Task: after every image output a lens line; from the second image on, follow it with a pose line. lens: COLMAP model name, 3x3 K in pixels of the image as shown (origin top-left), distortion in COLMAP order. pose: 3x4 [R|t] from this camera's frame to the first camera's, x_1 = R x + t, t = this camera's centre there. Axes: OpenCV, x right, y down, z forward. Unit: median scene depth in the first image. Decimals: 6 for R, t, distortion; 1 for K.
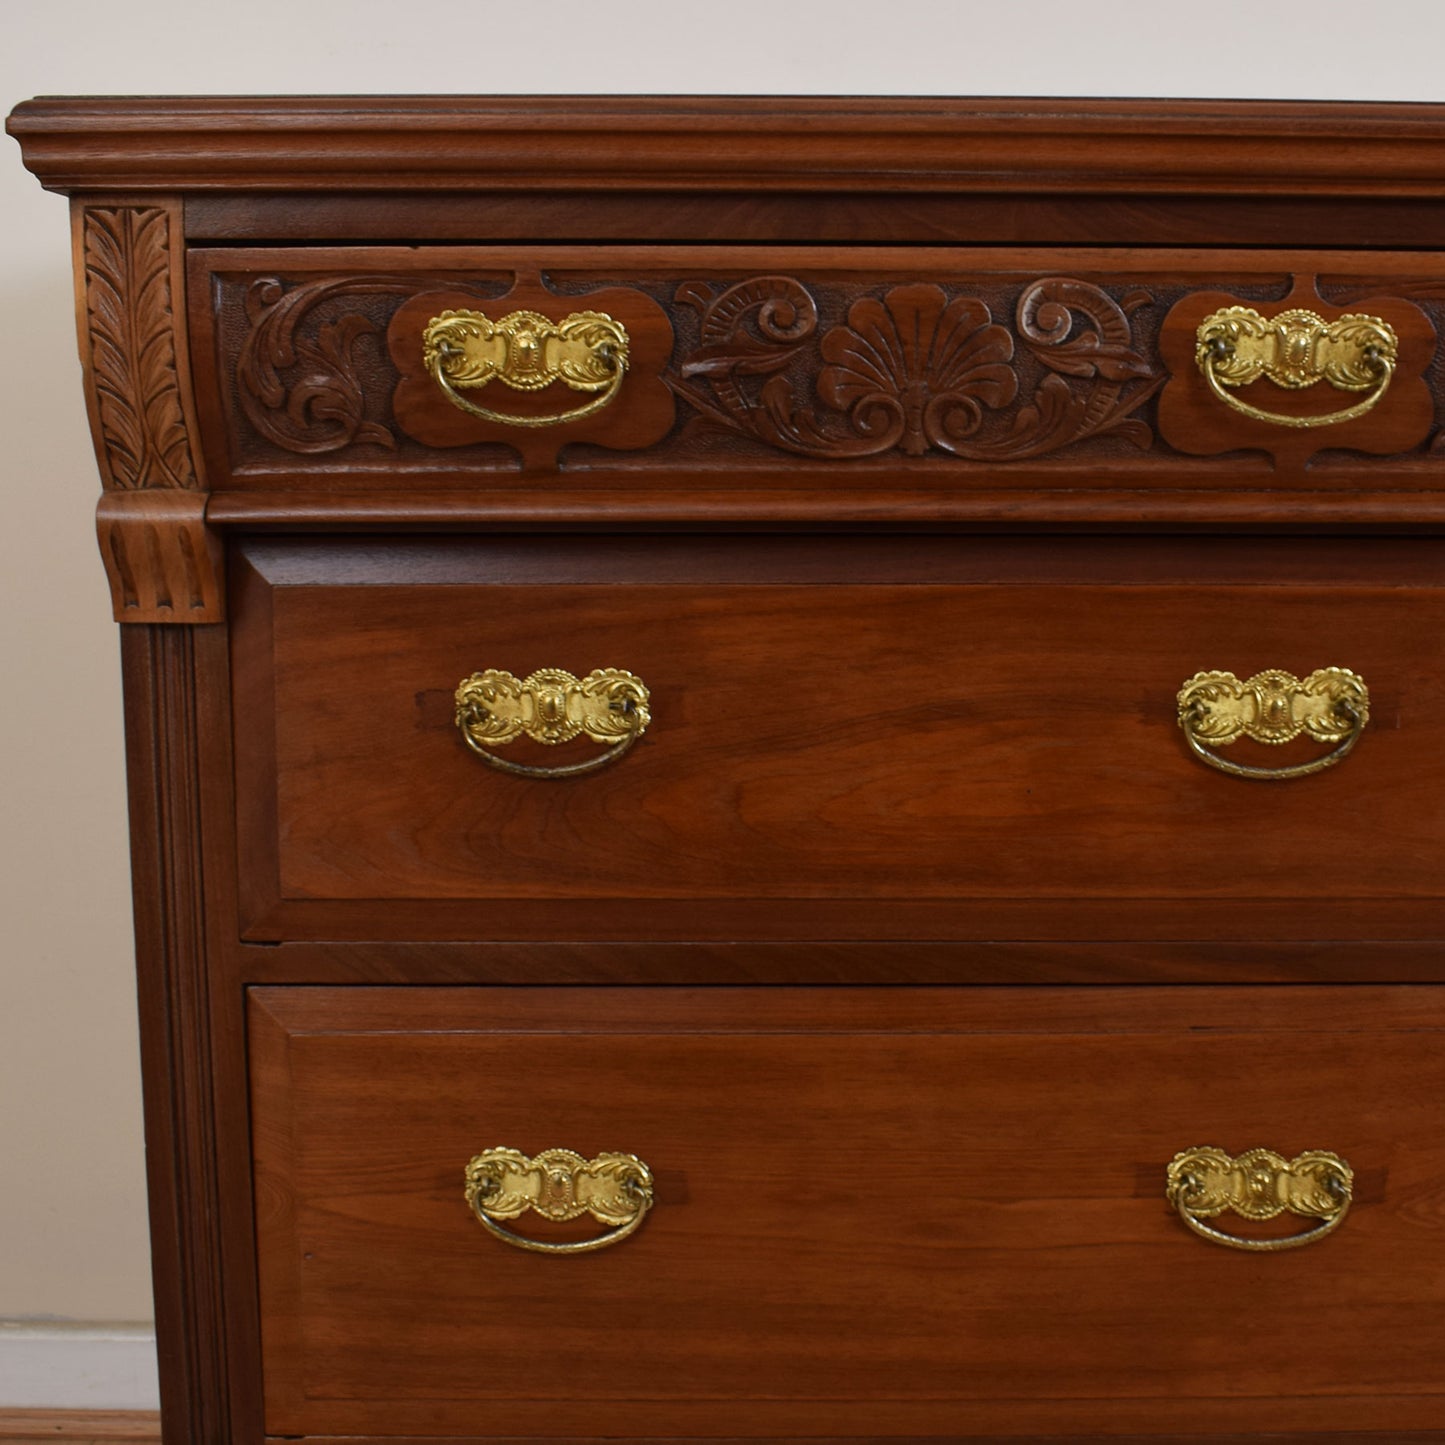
lens RADIAL K [[2387.7, 0, 932.6], [0, 2387.7, 723.1], [0, 0, 1]] dist [-0.070609, -0.058623]
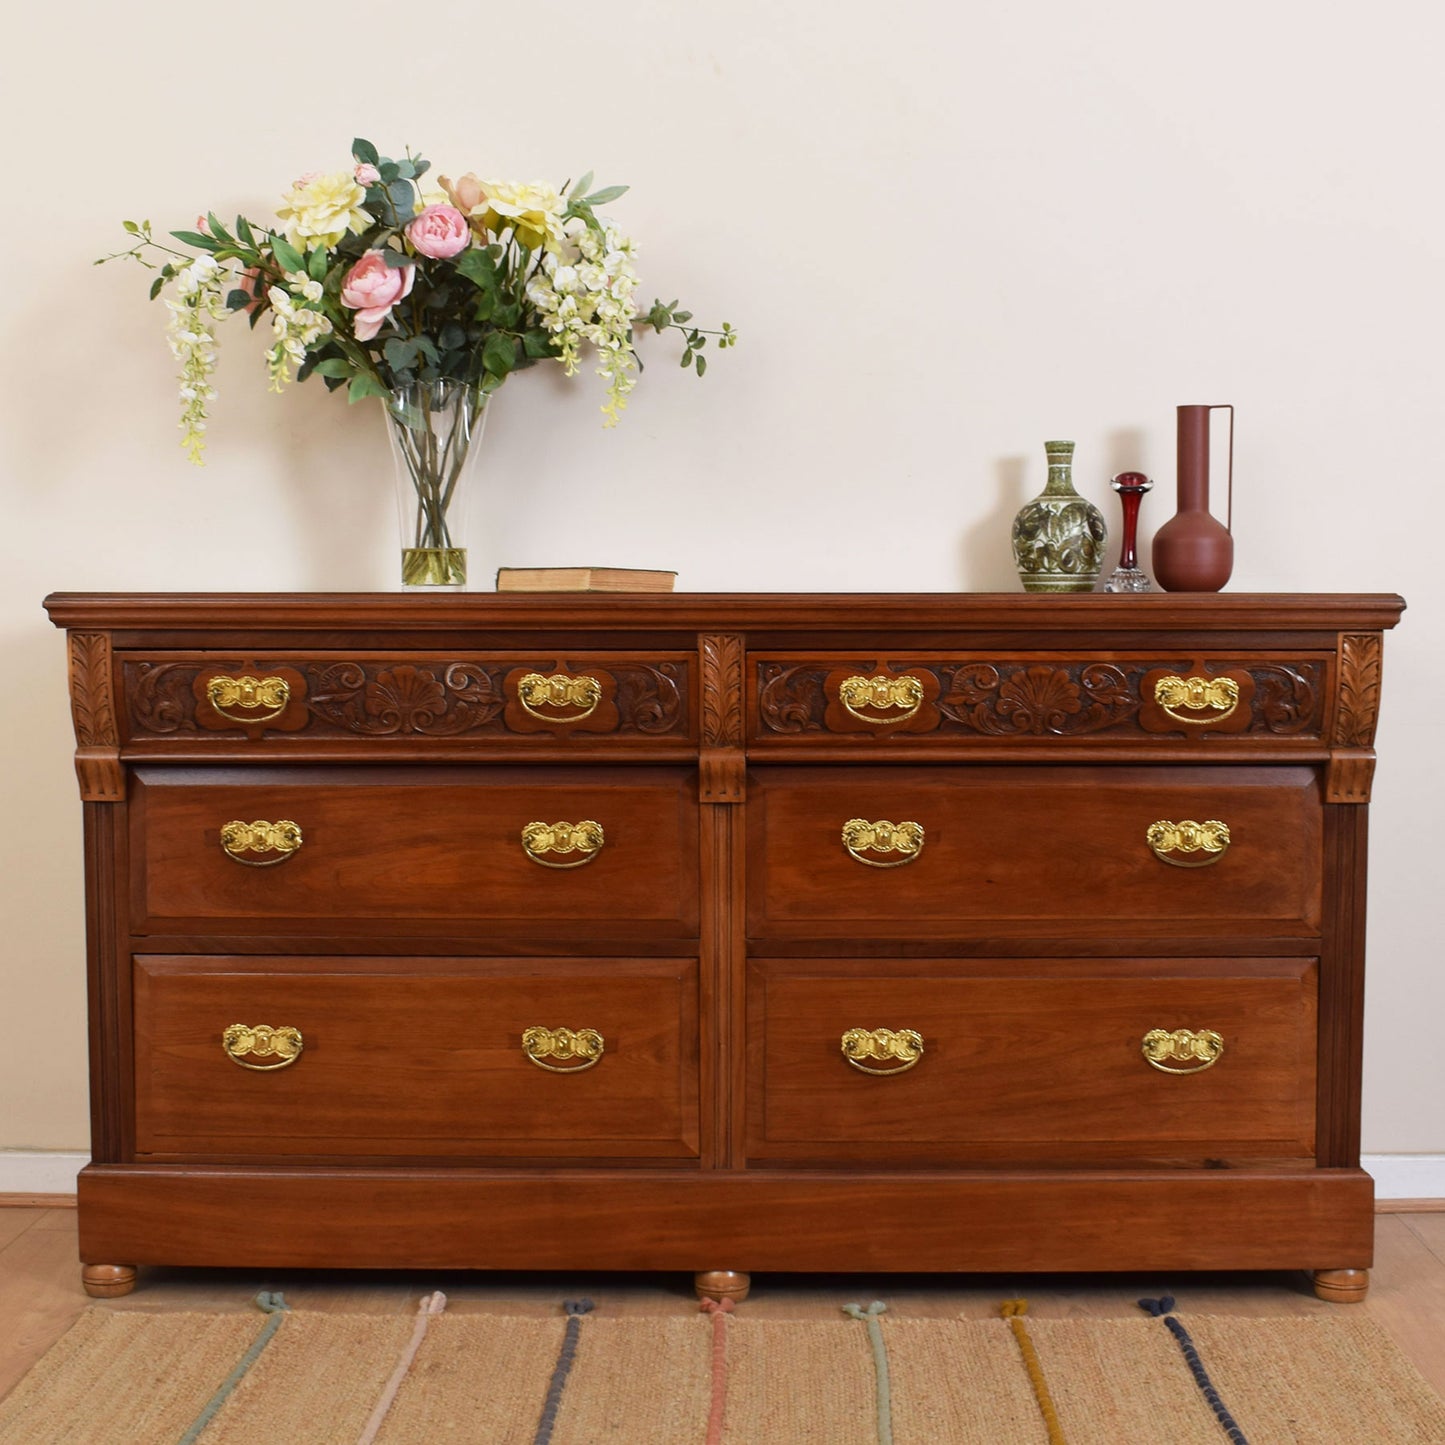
lens RADIAL K [[2348.2, 0, 766.9], [0, 2348.2, 724.0], [0, 0, 1]] dist [-0.071056, 0.026137]
pose [[0.999668, 0.000370, -0.025764, 0.414573], [-0.002188, 0.997504, -0.070571, 0.045797], [0.025674, 0.070604, 0.997174, -1.359221]]
